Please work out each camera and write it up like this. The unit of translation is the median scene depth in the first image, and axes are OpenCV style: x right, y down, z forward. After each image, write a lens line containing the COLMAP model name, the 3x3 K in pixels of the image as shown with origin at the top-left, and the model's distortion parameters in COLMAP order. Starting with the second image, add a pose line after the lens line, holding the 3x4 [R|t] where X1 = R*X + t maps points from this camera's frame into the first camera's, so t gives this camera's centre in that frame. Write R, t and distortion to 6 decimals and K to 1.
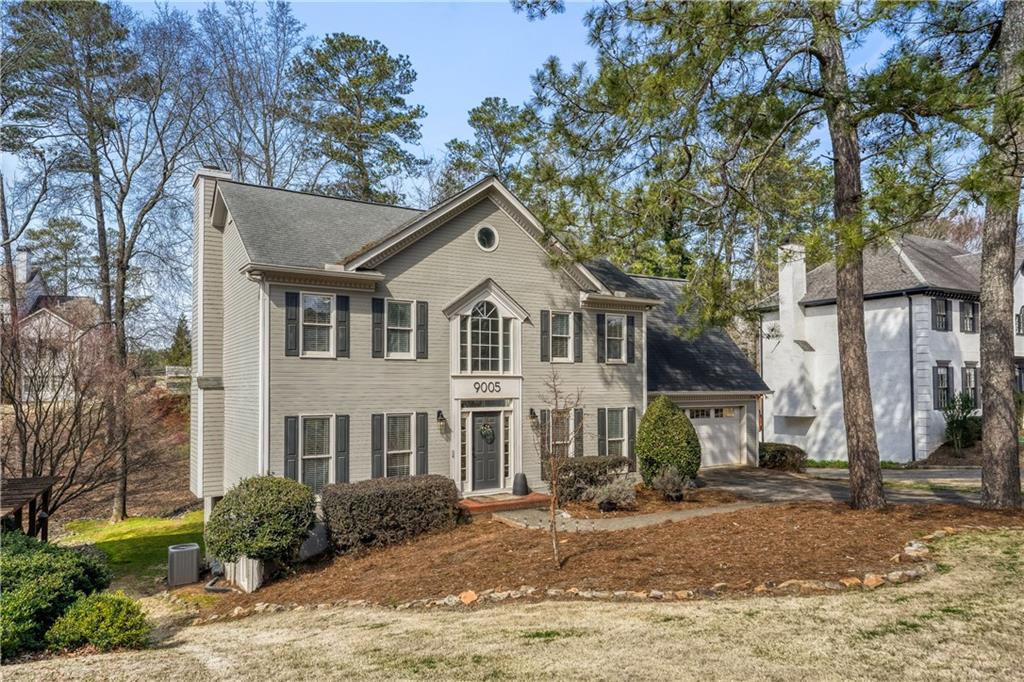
lens RADIAL K [[693.9, 0, 510.8], [0, 693.9, 361.3], [0, 0, 1]] dist [0.001034, 0.000472]
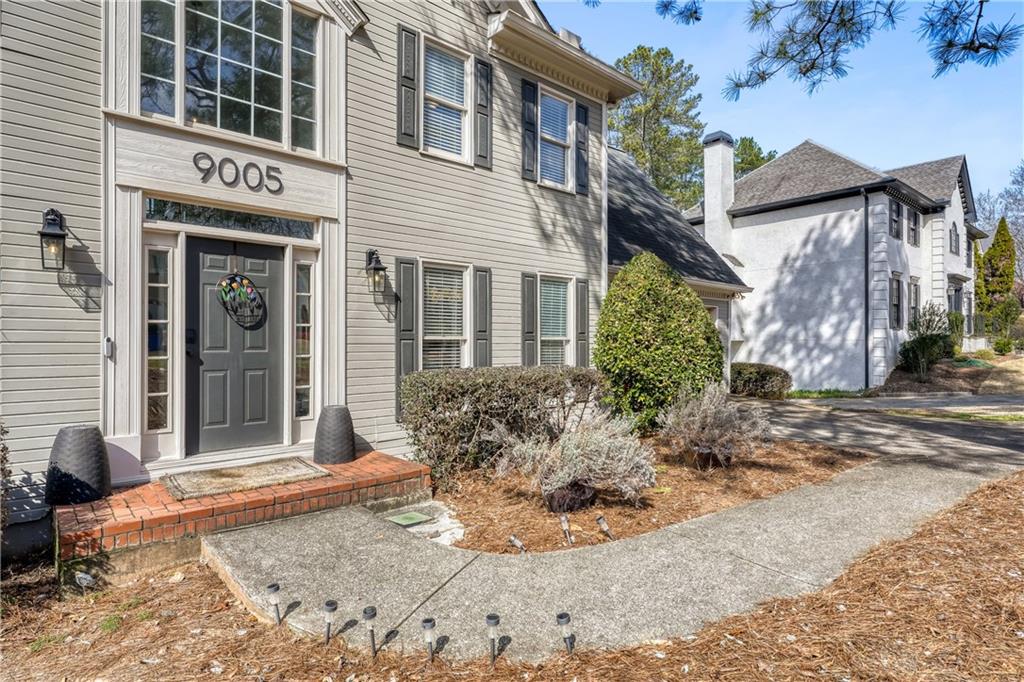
lens RADIAL K [[540.1, 0, 512.0], [0, 540.1, 341.0], [0, 0, 1]] dist [-0.001203, -0.000673]
pose [[0.985638, 0.004644, 0.168807, 0.059190], [-0.009639, 0.999539, 0.028781, 0.113871], [-0.168596, -0.029995, 0.985229, 0.678264]]
